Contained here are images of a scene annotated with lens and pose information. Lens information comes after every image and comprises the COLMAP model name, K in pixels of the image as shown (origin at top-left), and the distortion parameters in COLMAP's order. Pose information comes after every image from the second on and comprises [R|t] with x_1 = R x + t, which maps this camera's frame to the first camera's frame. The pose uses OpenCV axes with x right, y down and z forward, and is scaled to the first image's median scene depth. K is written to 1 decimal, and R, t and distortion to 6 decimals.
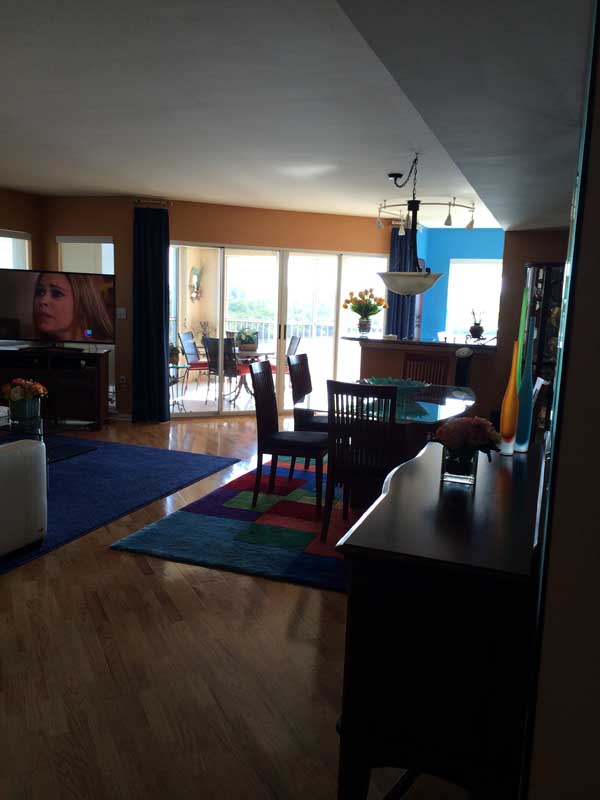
lens RADIAL K [[687.9, 0, 298.3], [0, 687.9, 396.3], [0, 0, 1]] dist [0.076309, -0.105787]
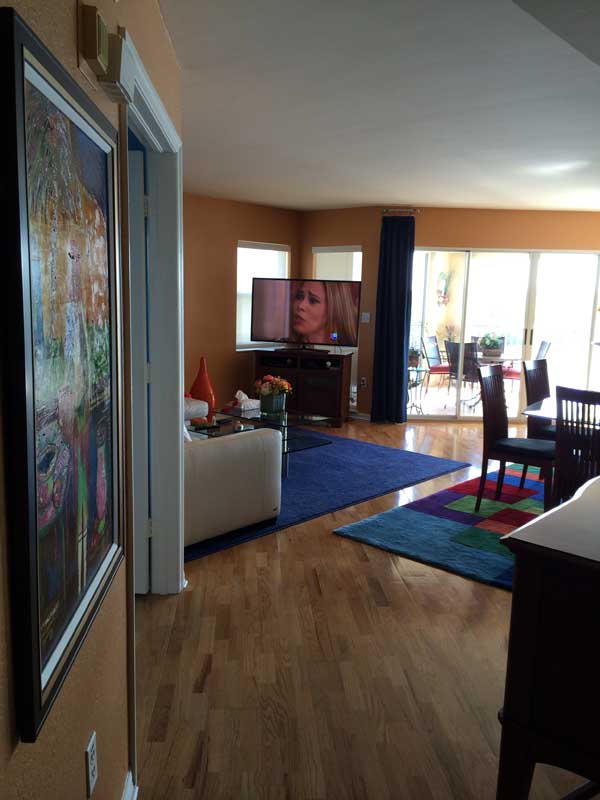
lens RADIAL K [[687.9, 0, 299.0], [0, 687.9, 398.4], [0, 0, 1]] dist [0.076309, -0.105787]
pose [[0.933925, 0.044668, -0.354668, 0.041413], [-0.046240, 0.998922, 0.004046, 0.004858], [0.354466, 0.012621, 0.934984, -0.025562]]
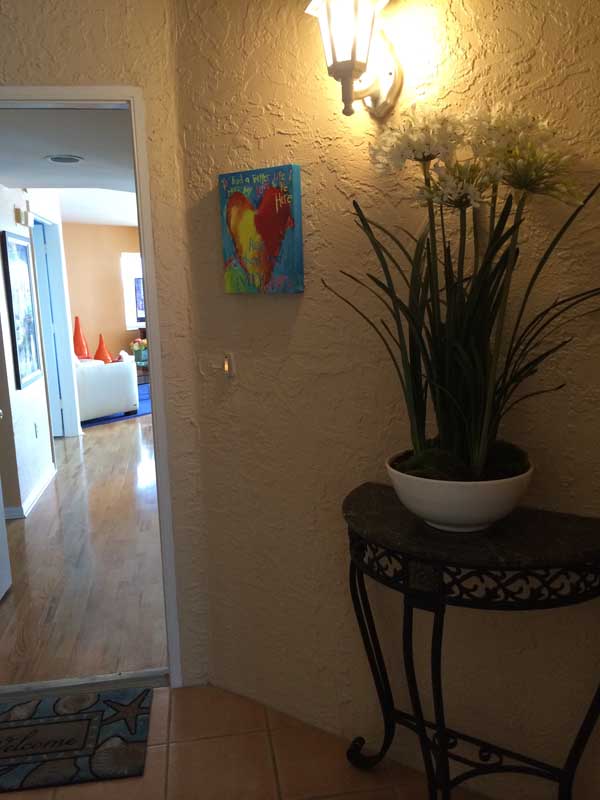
lens RADIAL K [[687.9, 0, 302.4], [0, 687.9, 402.9], [0, 0, 1]] dist [0.076309, -0.105787]
pose [[0.963863, -0.015499, -0.265947, 0.492844], [0.021665, 0.999560, 0.020266, 0.116264], [0.265516, -0.025295, 0.963775, -0.633816]]
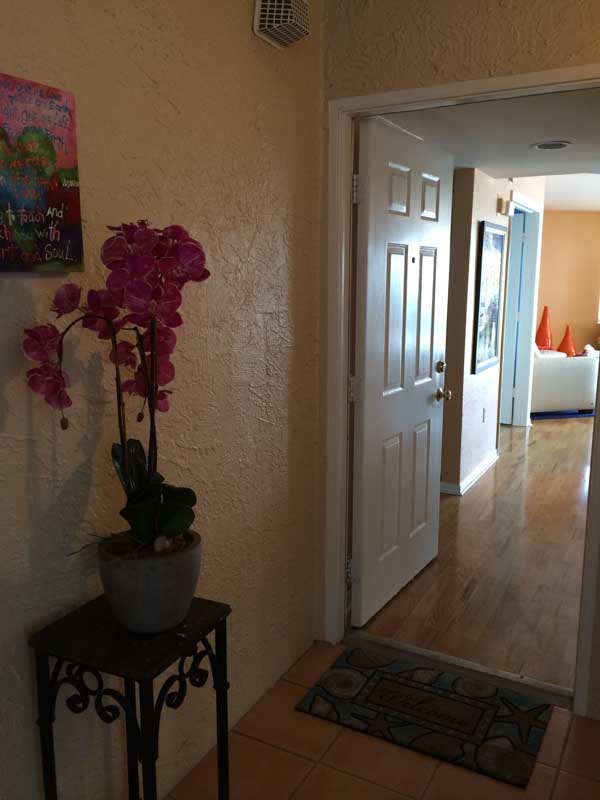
lens RADIAL K [[687.9, 0, 298.4], [0, 687.9, 403.9], [0, 0, 1]] dist [0.076309, -0.105787]
pose [[0.603081, 0.115601, -0.789259, 0.498959], [-0.104369, 0.992373, 0.065601, 0.112789], [0.790822, 0.042811, 0.610546, -0.618449]]
